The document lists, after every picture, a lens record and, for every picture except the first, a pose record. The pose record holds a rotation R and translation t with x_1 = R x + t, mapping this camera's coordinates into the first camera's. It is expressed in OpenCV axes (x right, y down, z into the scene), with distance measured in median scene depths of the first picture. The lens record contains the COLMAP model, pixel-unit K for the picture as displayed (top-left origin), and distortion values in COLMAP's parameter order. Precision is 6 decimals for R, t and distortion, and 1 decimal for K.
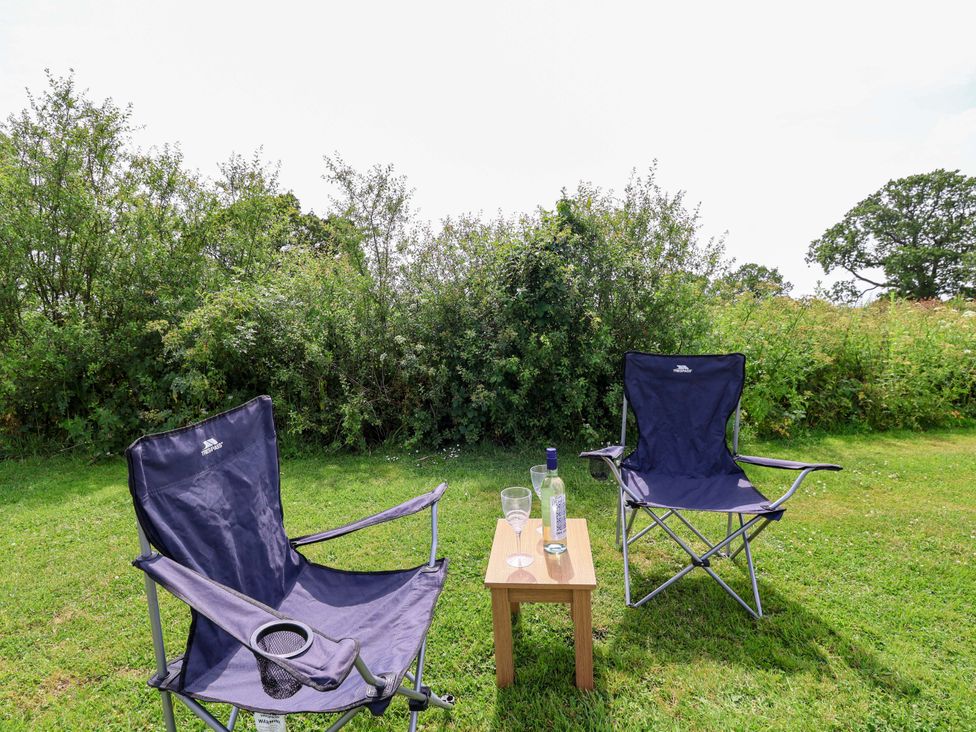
lens RADIAL K [[510.7, 0, 478.0], [0, 510.7, 364.5], [0, 0, 1]] dist [0.001681, -0.015867]
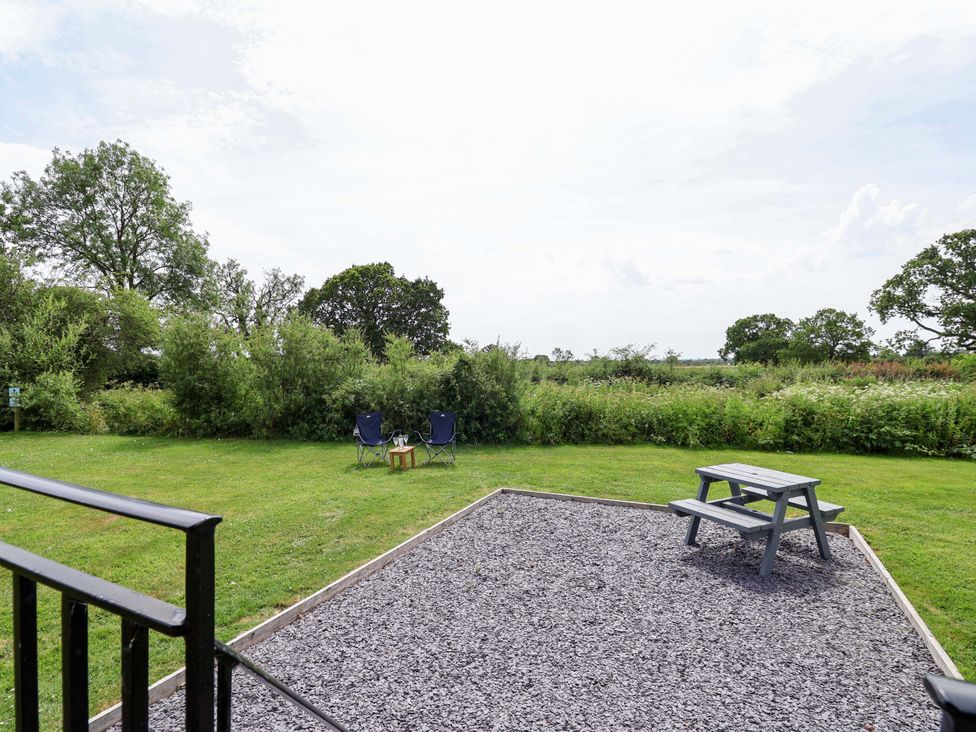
lens RADIAL K [[515.0, 0, 487.9], [0, 515.0, 353.4], [0, 0, 1]] dist [-0.002085, -0.014251]
pose [[0.987380, 0.010858, -0.157998, 0.669464], [-0.025263, 0.995671, -0.089452, -0.065262], [0.156342, 0.092315, 0.983379, -1.545041]]
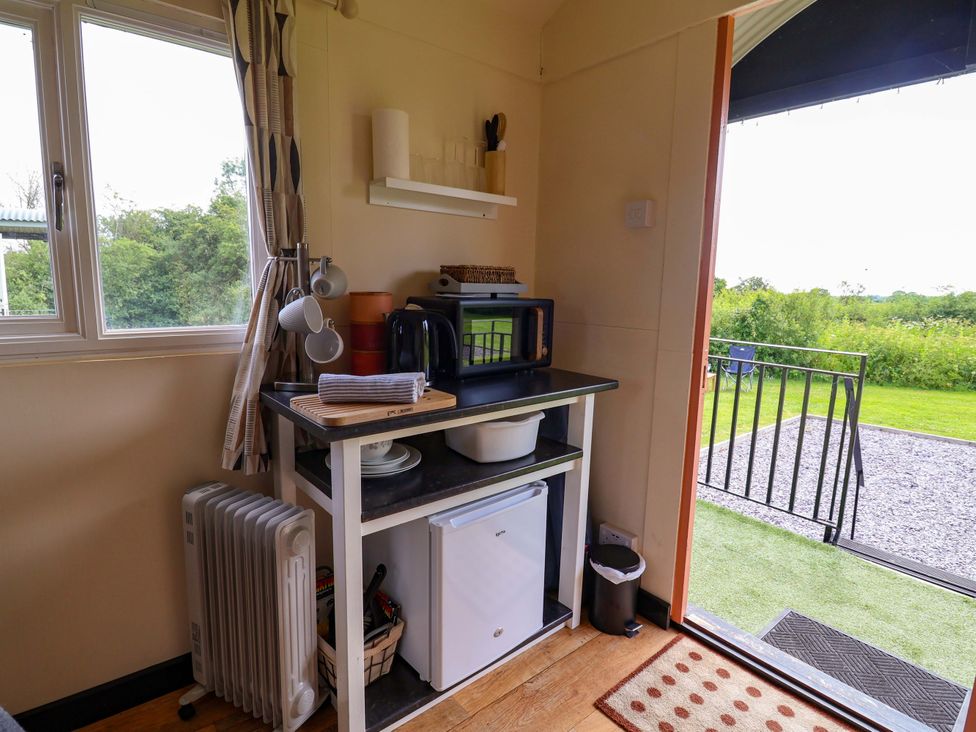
lens RADIAL K [[515.0, 0, 487.9], [0, 515.0, 353.4], [0, 0, 1]] dist [-0.002085, -0.014251]
pose [[0.808779, 0.087374, -0.581587, 0.590191], [-0.063929, 0.996104, 0.060746, -0.045696], [0.584628, -0.011949, 0.811213, -2.091510]]
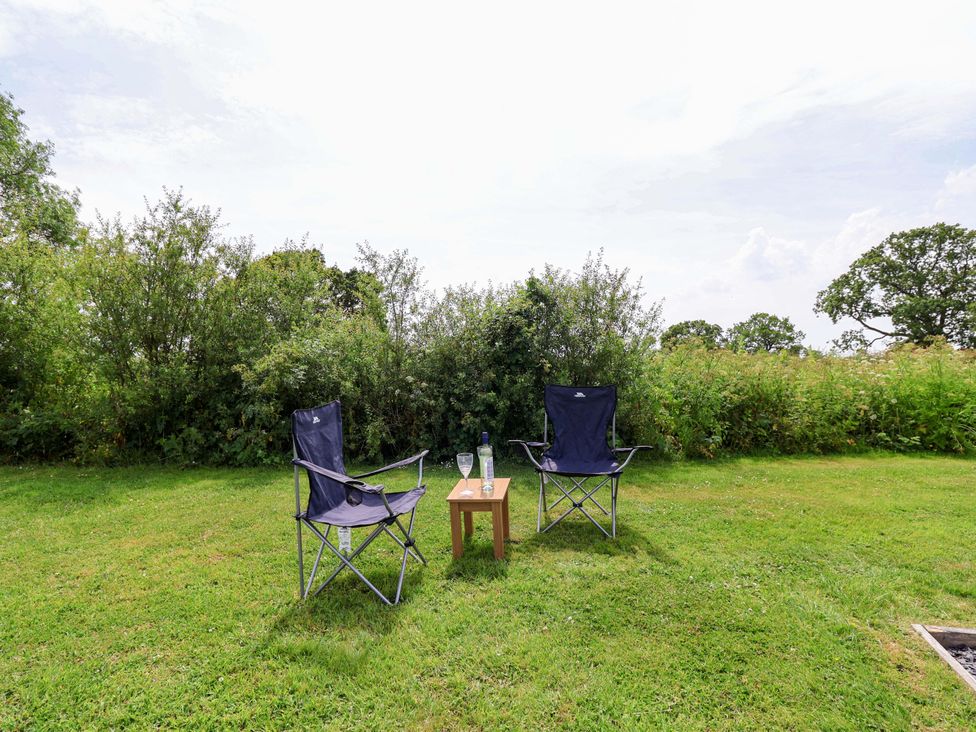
lens RADIAL K [[510.7, 0, 478.0], [0, 510.7, 364.5], [0, 0, 1]] dist [0.001681, -0.015867]
pose [[0.999514, 0.004503, -0.030852, 0.060400], [-0.007330, 0.995720, -0.092135, 0.030870], [0.030305, 0.092316, 0.995268, -0.303257]]
